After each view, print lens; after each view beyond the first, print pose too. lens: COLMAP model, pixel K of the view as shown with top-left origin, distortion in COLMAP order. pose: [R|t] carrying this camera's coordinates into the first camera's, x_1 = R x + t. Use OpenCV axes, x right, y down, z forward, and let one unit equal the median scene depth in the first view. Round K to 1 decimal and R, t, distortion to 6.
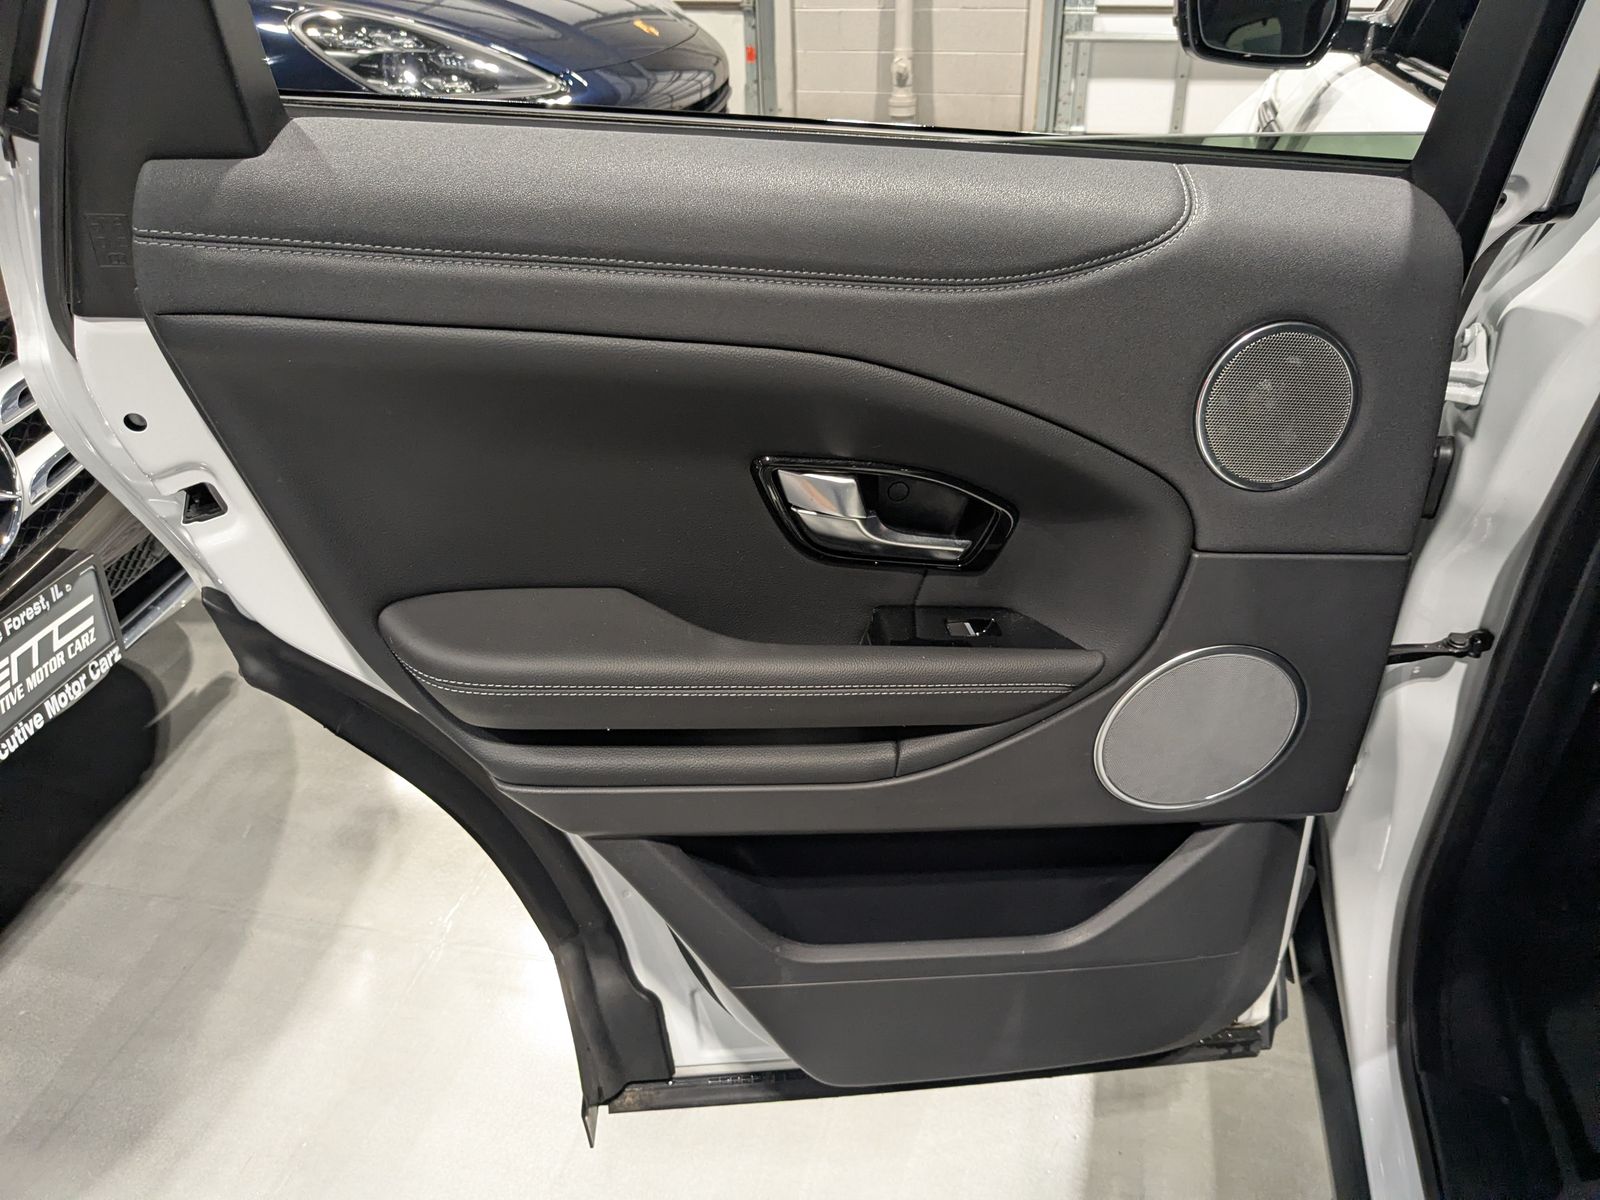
lens RADIAL K [[1239.5, 0, 812.4], [0, 1239.5, 607.7], [0, 0, 1]] dist [0.003840, -0.032270]
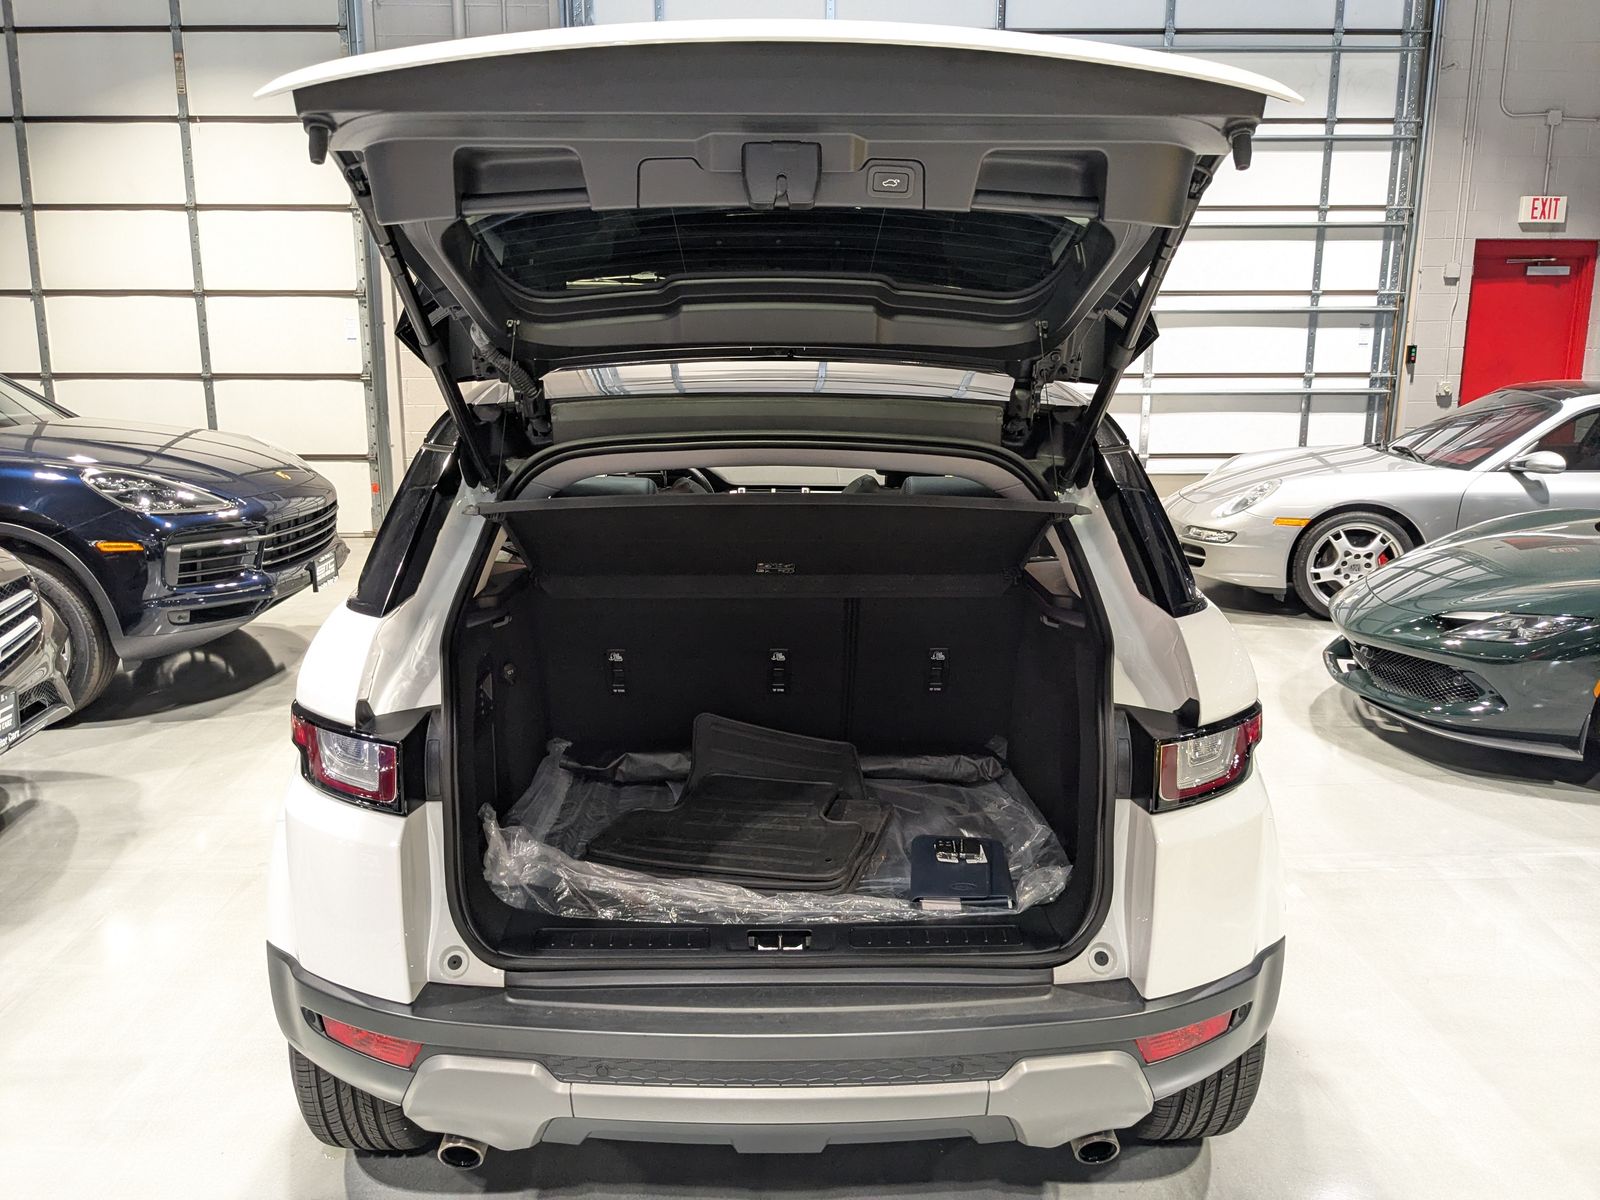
lens RADIAL K [[1239.5, 0, 812.4], [0, 1239.5, 607.7], [0, 0, 1]] dist [0.003840, -0.032270]
pose [[0.968844, -0.034574, 0.245249, 0.188728], [0.108988, 0.948697, -0.296810, 0.391342], [-0.222405, 0.314291, 0.922907, -0.908188]]
